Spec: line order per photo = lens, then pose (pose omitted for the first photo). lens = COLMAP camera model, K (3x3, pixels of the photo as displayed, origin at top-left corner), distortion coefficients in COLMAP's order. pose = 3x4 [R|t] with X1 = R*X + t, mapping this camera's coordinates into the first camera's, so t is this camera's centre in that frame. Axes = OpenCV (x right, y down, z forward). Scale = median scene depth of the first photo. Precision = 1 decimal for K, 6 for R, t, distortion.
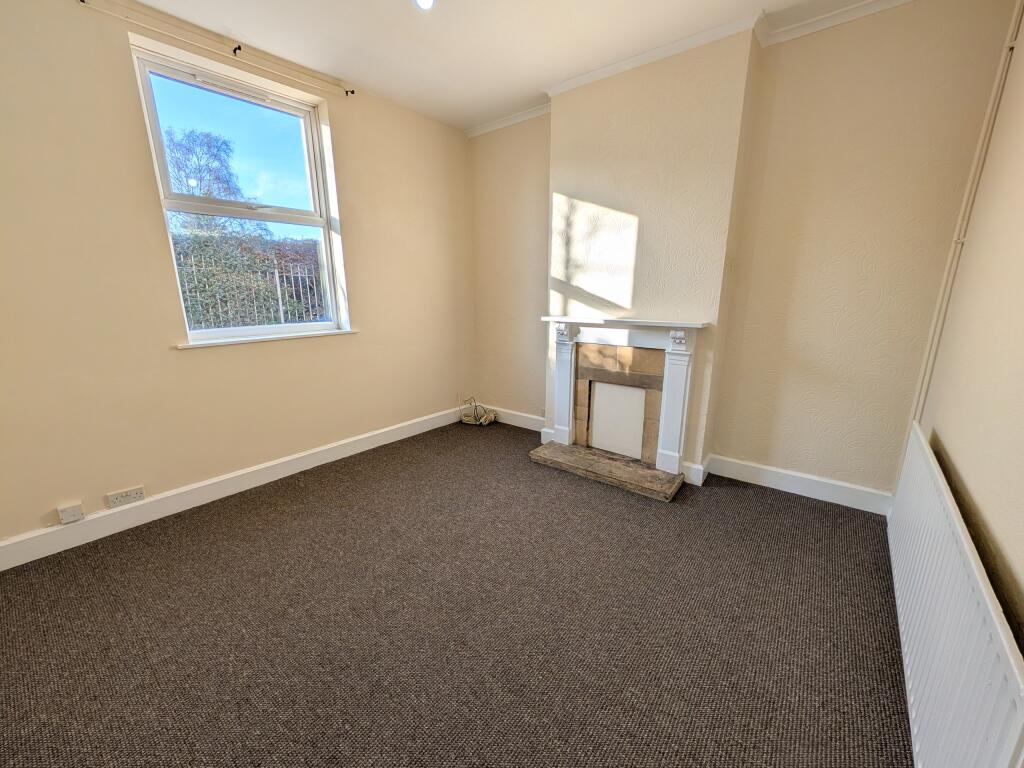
lens RADIAL K [[391.2, 0, 512.0], [0, 391.2, 384.0], [0, 0, 1]] dist [0.002368, 0.000151]
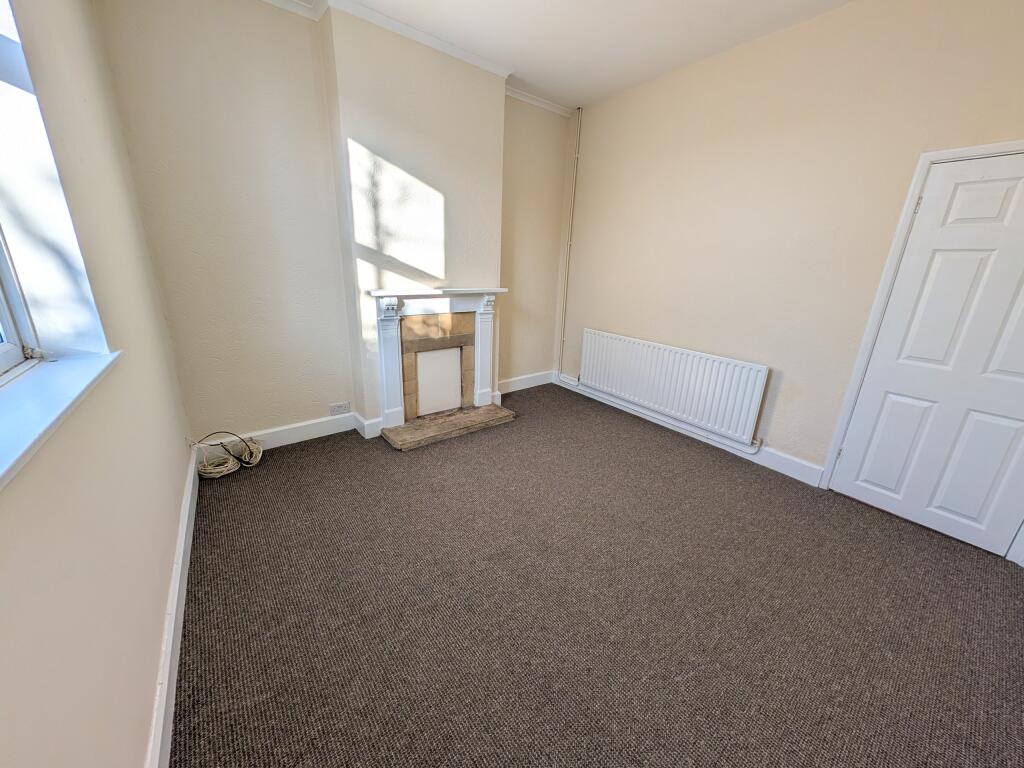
lens RADIAL K [[391.2, 0, 512.0], [0, 391.2, 384.0], [0, 0, 1]] dist [0.002368, 0.000151]
pose [[0.234748, -0.280037, 0.930845, -0.736625], [0.192346, 0.952052, 0.237909, -0.129114], [-0.952836, 0.123196, 0.277356, 0.516745]]
